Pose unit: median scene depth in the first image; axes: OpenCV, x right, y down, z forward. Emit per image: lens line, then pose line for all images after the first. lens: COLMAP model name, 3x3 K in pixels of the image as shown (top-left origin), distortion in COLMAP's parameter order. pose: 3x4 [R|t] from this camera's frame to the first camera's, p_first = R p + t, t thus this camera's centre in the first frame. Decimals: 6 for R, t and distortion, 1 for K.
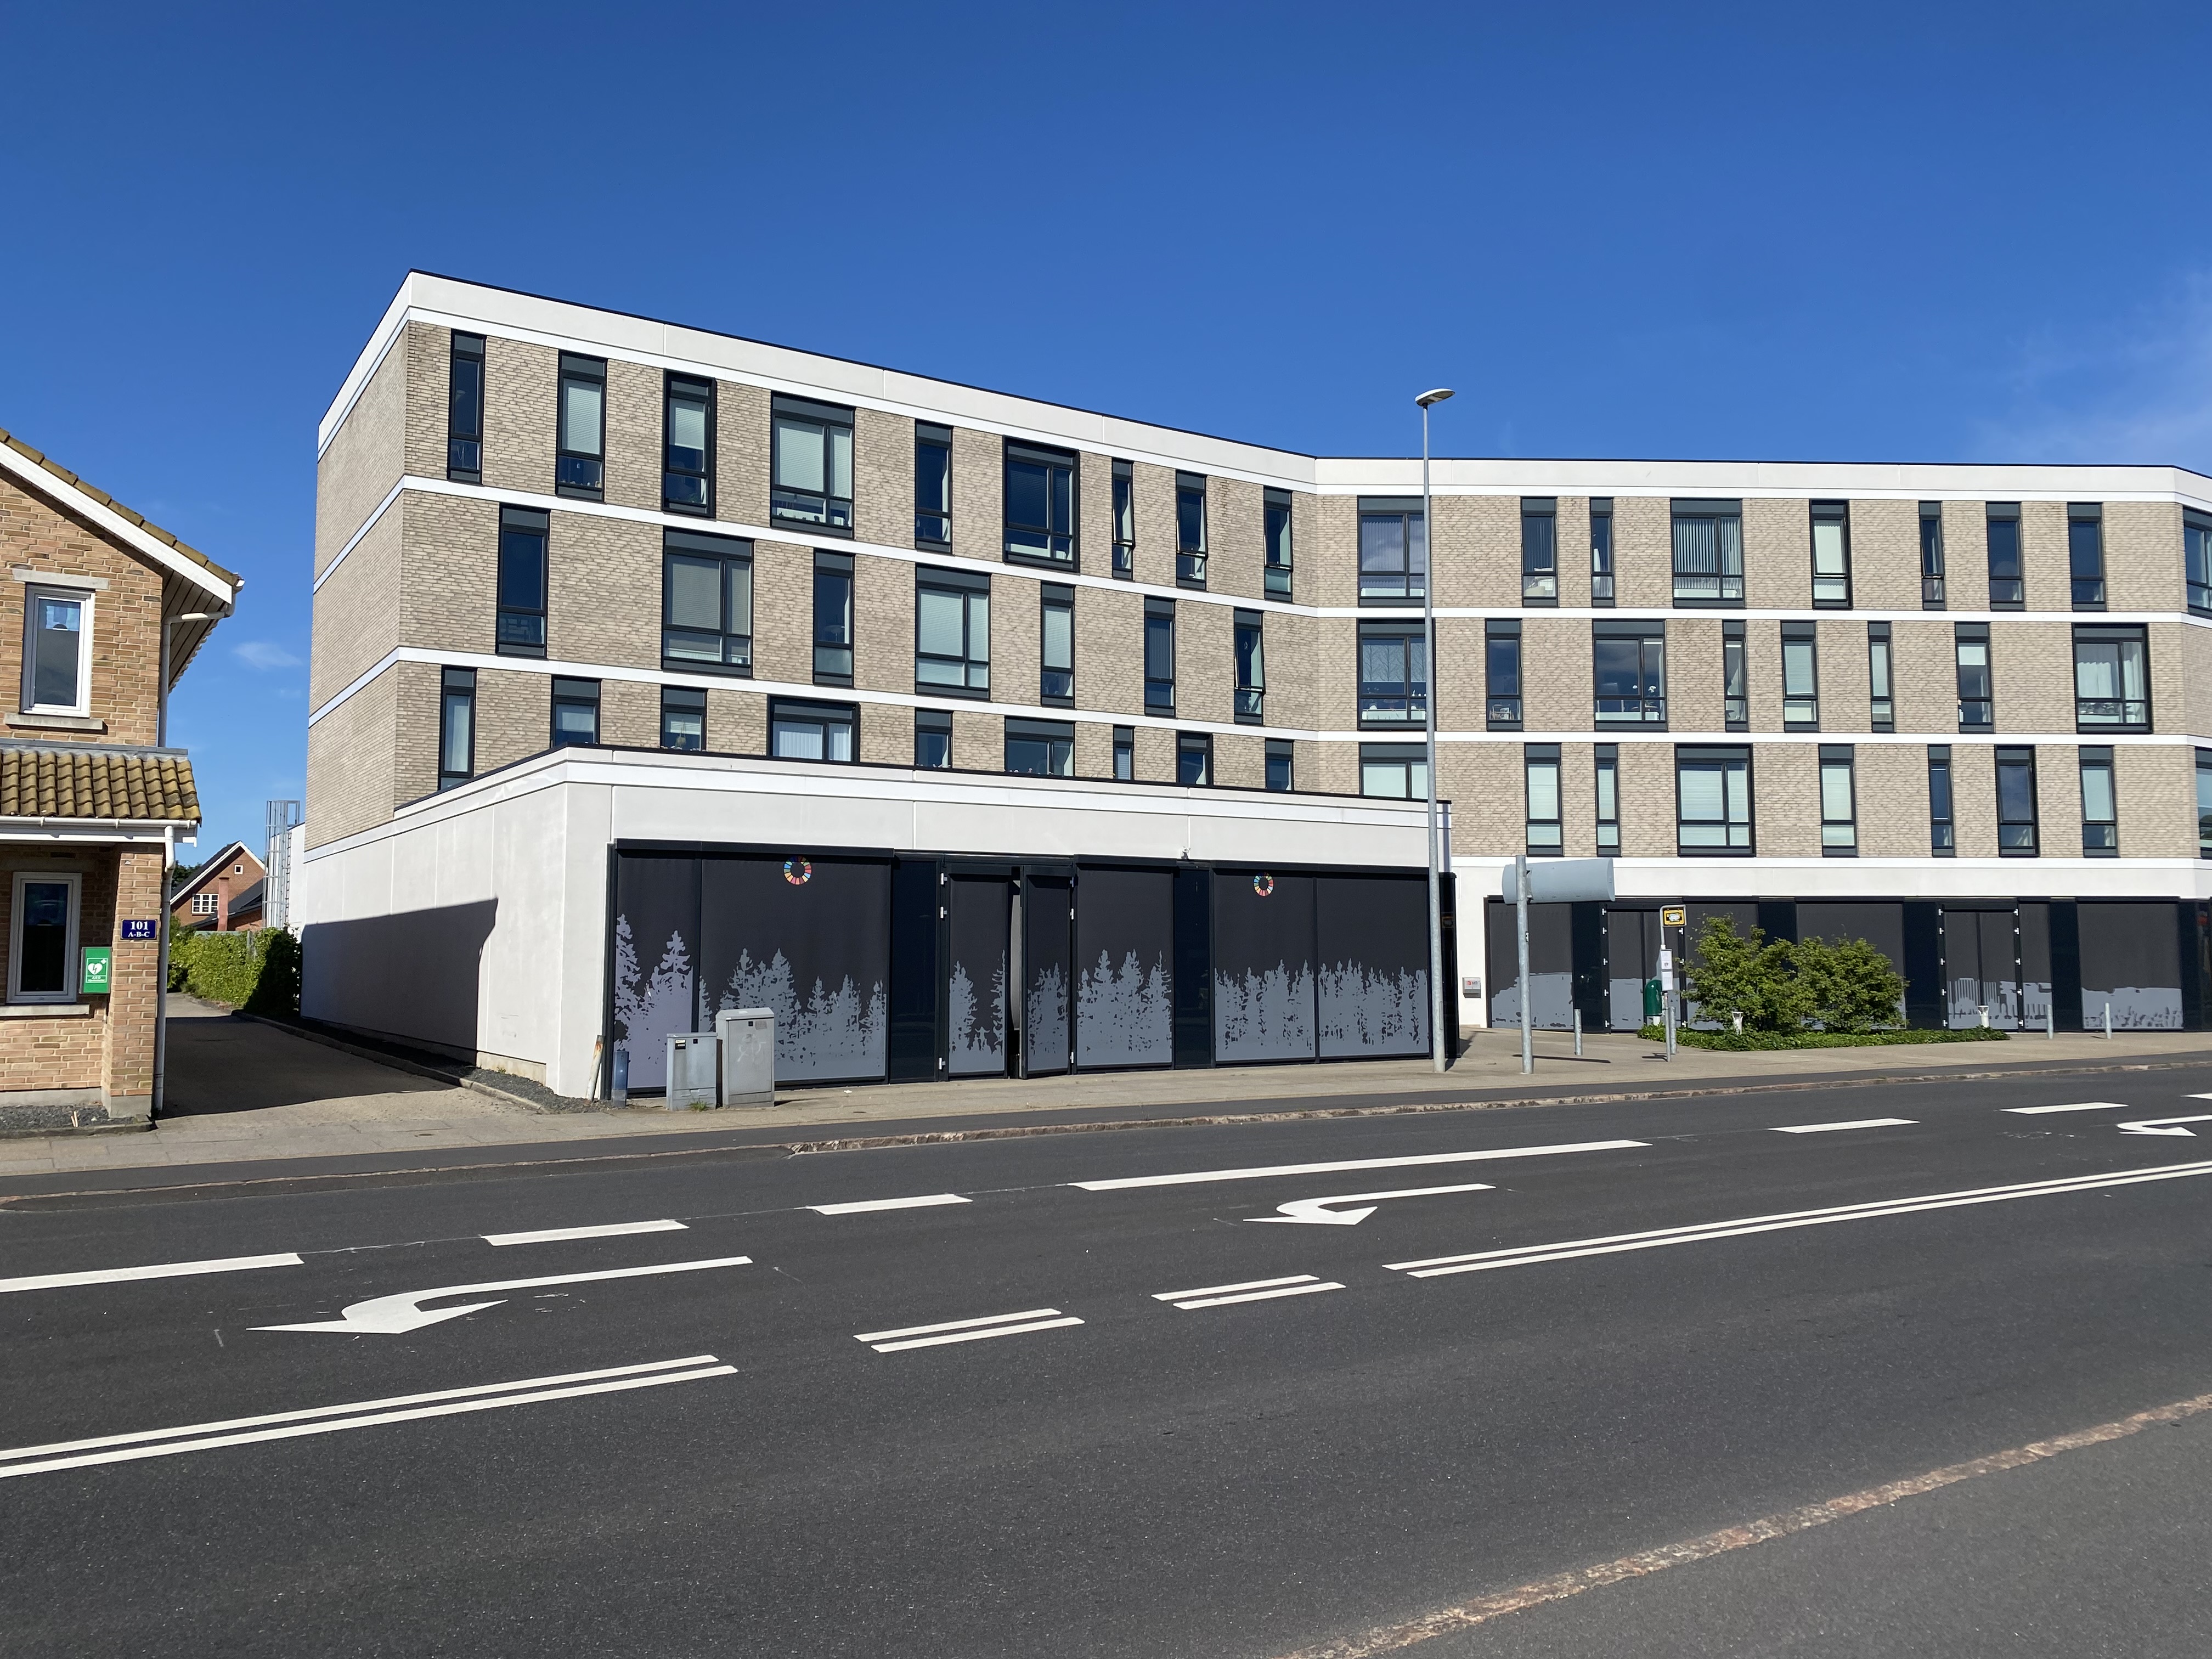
lens RADIAL K [[1693.4, 0, 1070.2], [0, 1693.4, 820.5], [0, 0, 1]] dist [0.101673, -0.189642]
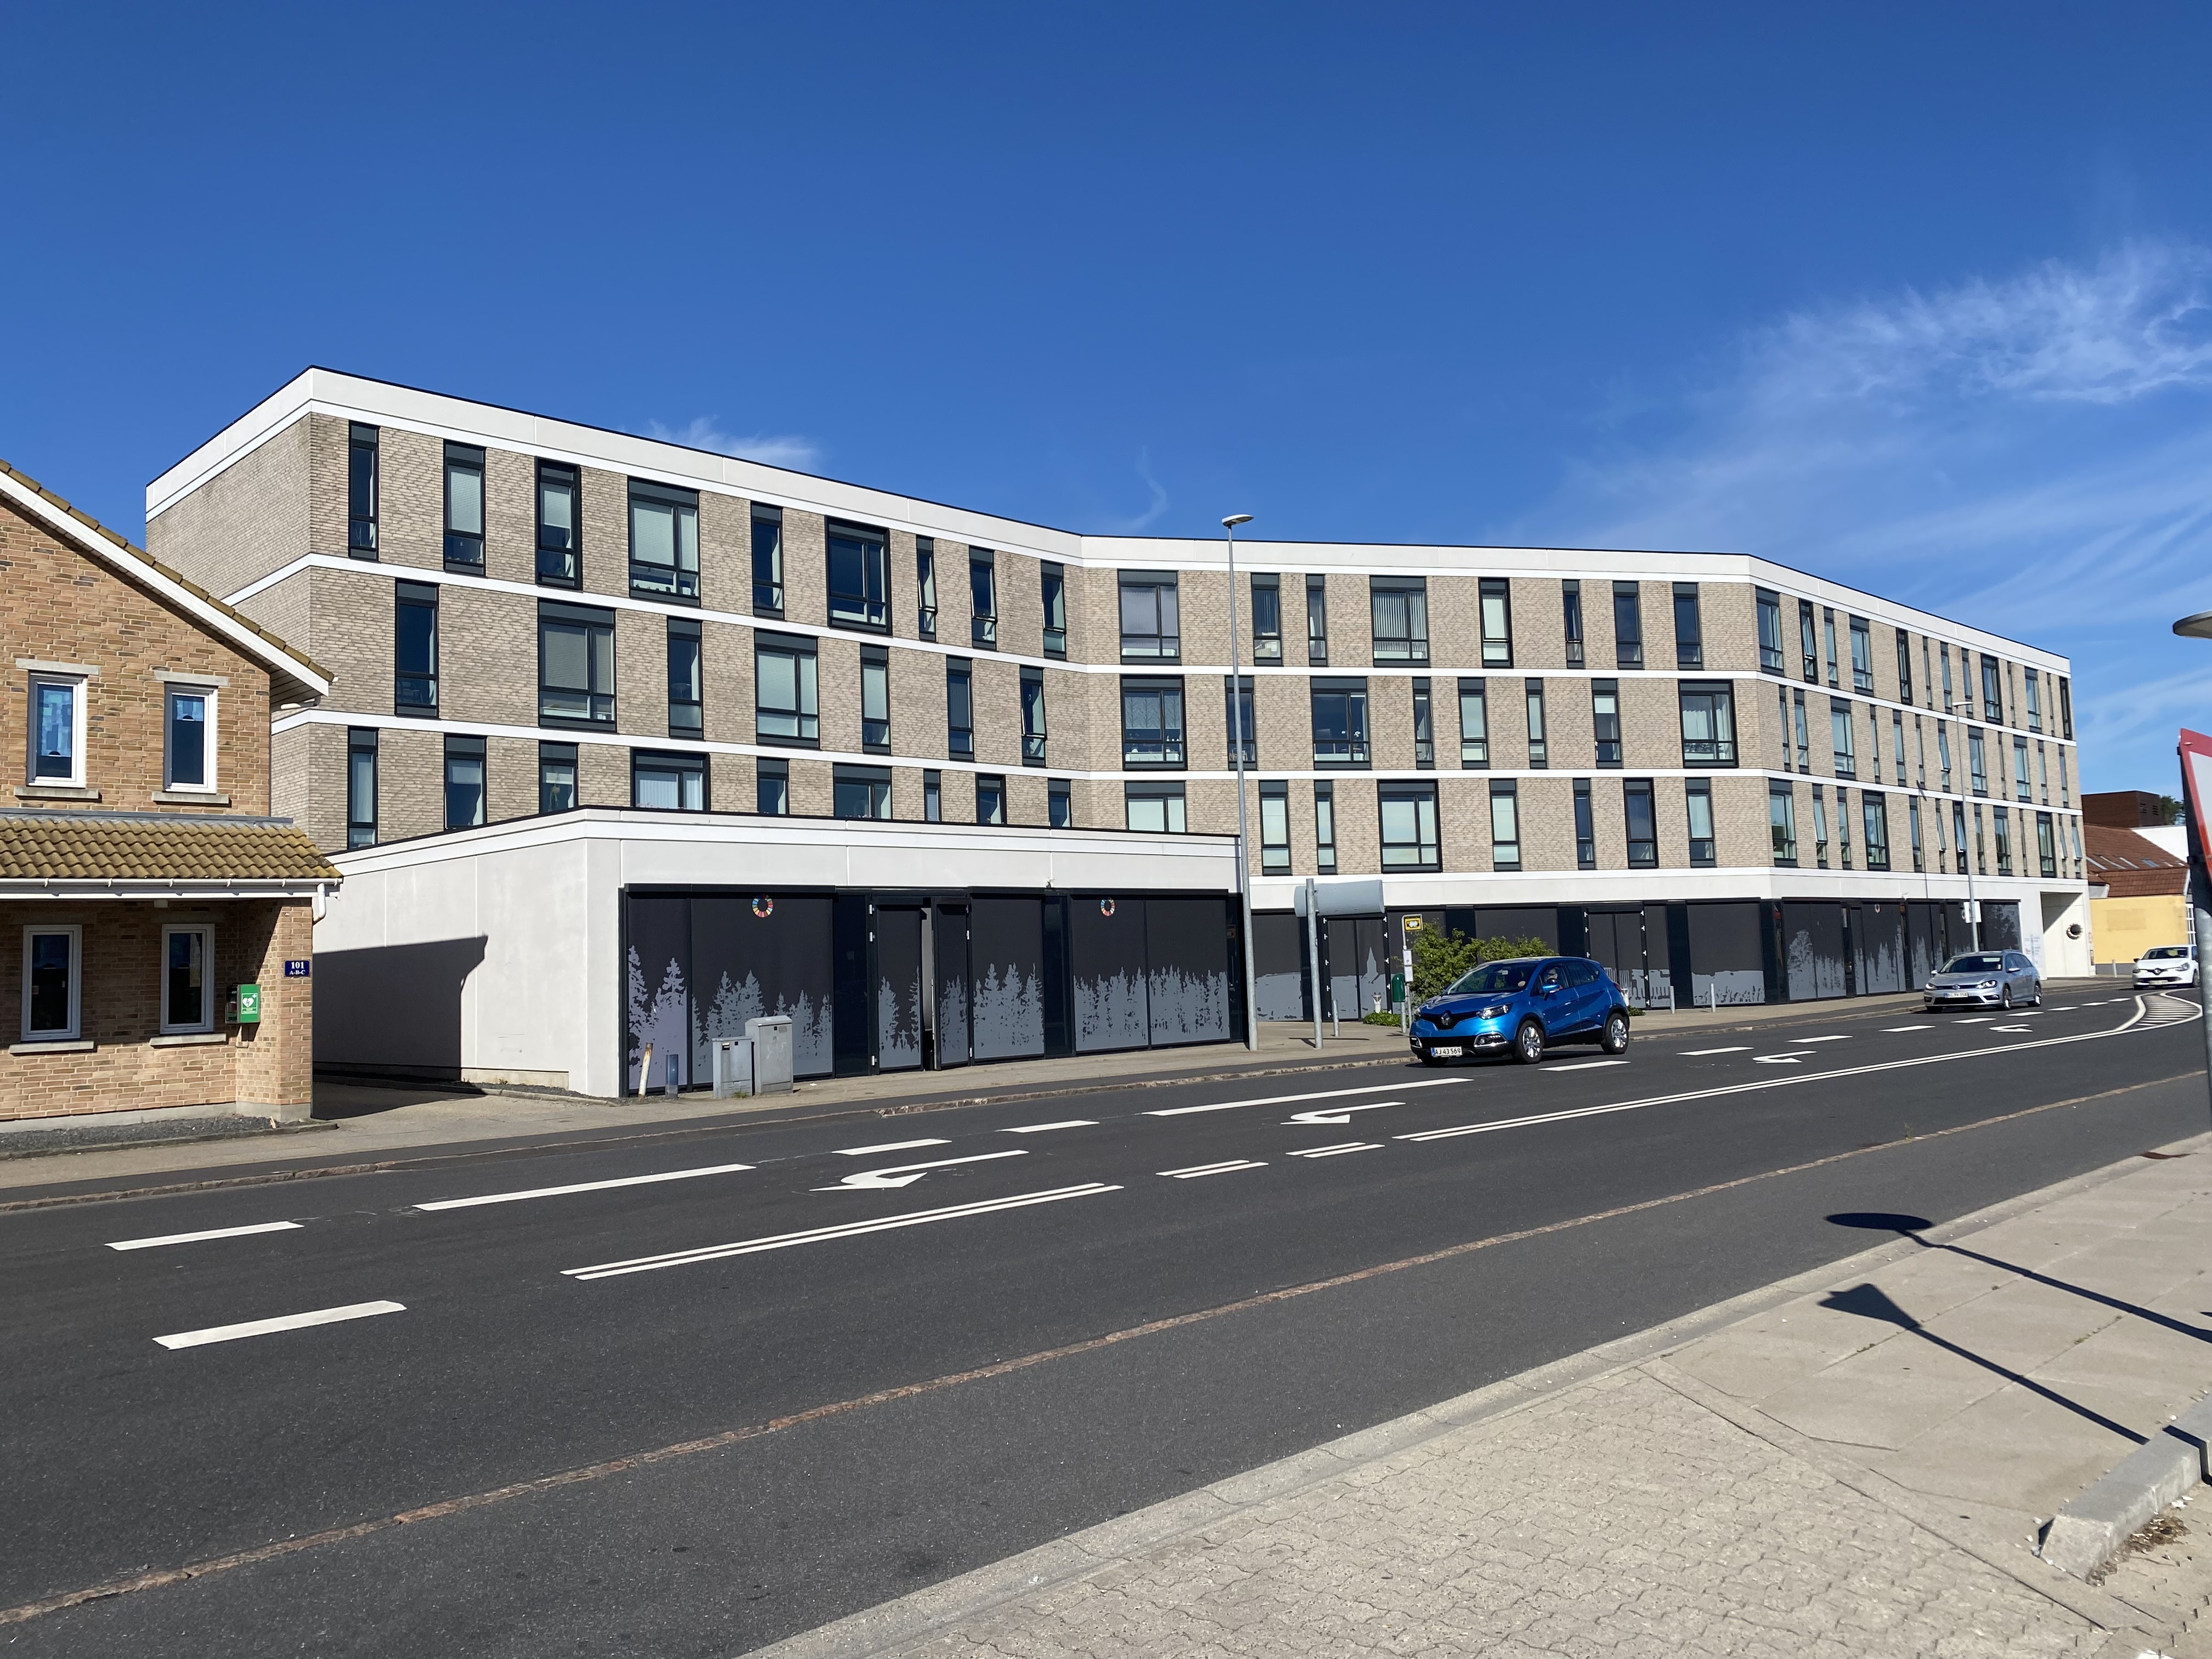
lens RADIAL K [[1693.4, 0, 1070.2], [0, 1693.4, 820.5], [0, 0, 1]] dist [0.101673, -0.189642]
pose [[0.979612, -0.014911, 0.200344, -0.115741], [0.017210, 0.999804, -0.009740, -0.009812], [-0.200160, 0.012990, 0.979677, -0.147611]]
